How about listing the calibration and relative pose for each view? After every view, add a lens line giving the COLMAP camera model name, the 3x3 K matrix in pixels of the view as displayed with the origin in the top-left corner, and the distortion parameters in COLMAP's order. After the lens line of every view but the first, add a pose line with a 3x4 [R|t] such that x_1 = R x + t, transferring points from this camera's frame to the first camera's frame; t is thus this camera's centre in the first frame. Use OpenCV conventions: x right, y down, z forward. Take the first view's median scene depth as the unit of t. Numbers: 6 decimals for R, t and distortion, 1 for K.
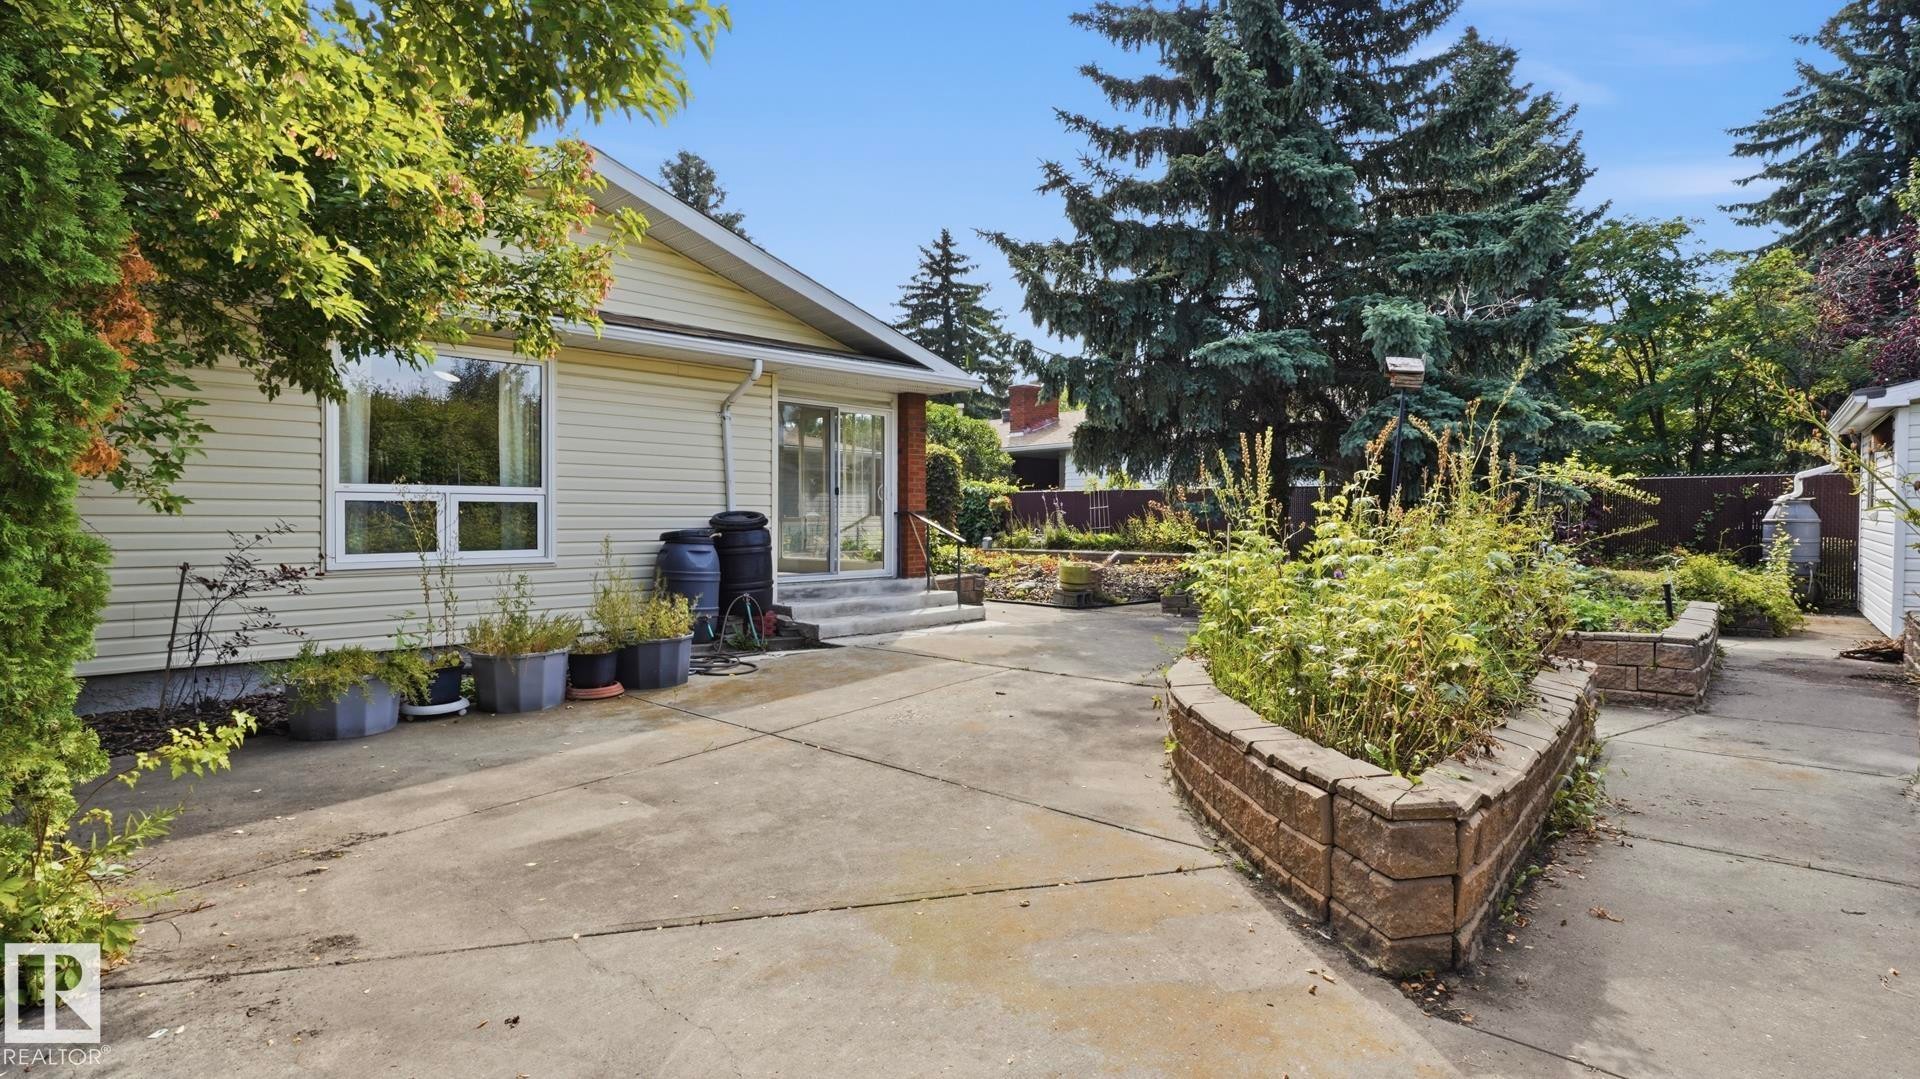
lens RADIAL K [[929.4, 0, 962.5], [0, 929.4, 532.3], [0, 0, 1]] dist [-0.001161, -0.000807]
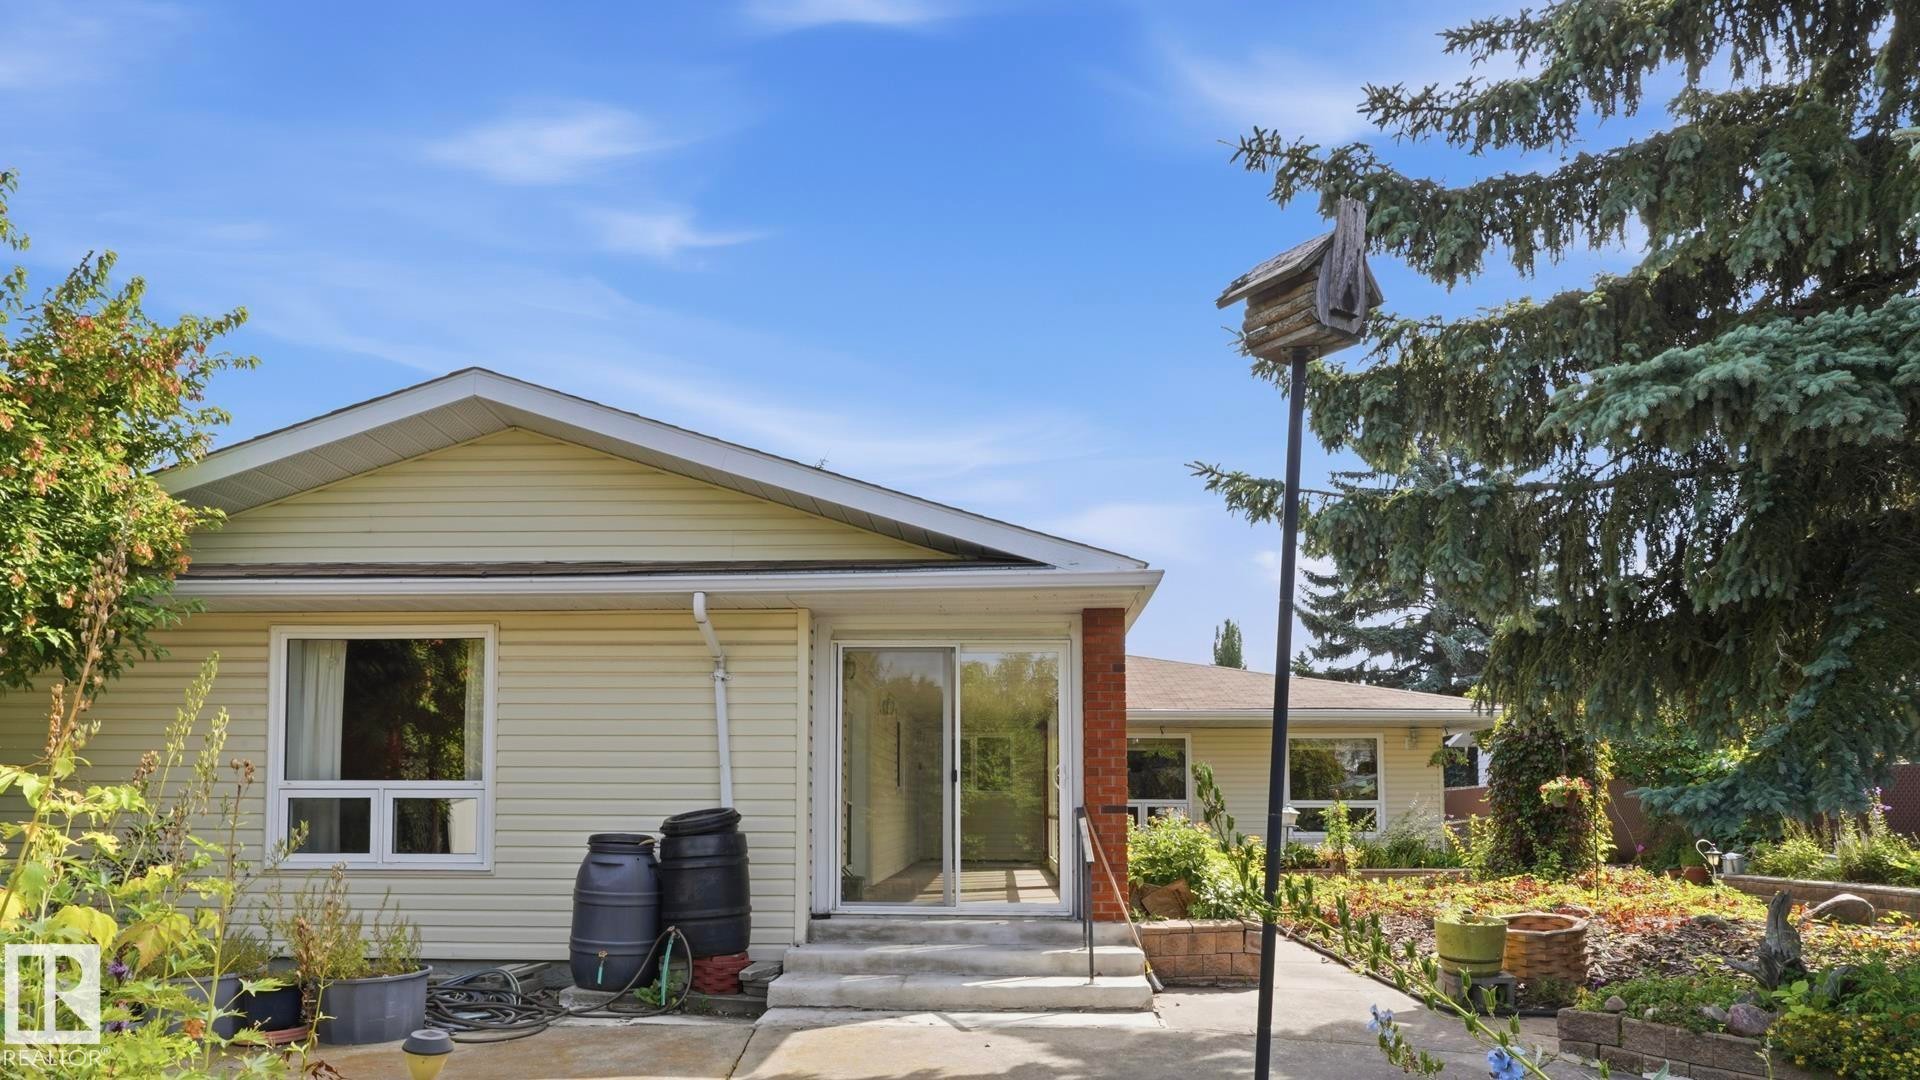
lens RADIAL K [[929.4, 0, 962.5], [0, 929.4, 532.8], [0, 0, 1]] dist [-0.001161, -0.000807]
pose [[0.626507, -0.231687, -0.744184, 0.521073], [-0.011086, 0.952052, -0.305736, -0.006767], [0.779337, 0.199796, 0.593899, 0.770802]]
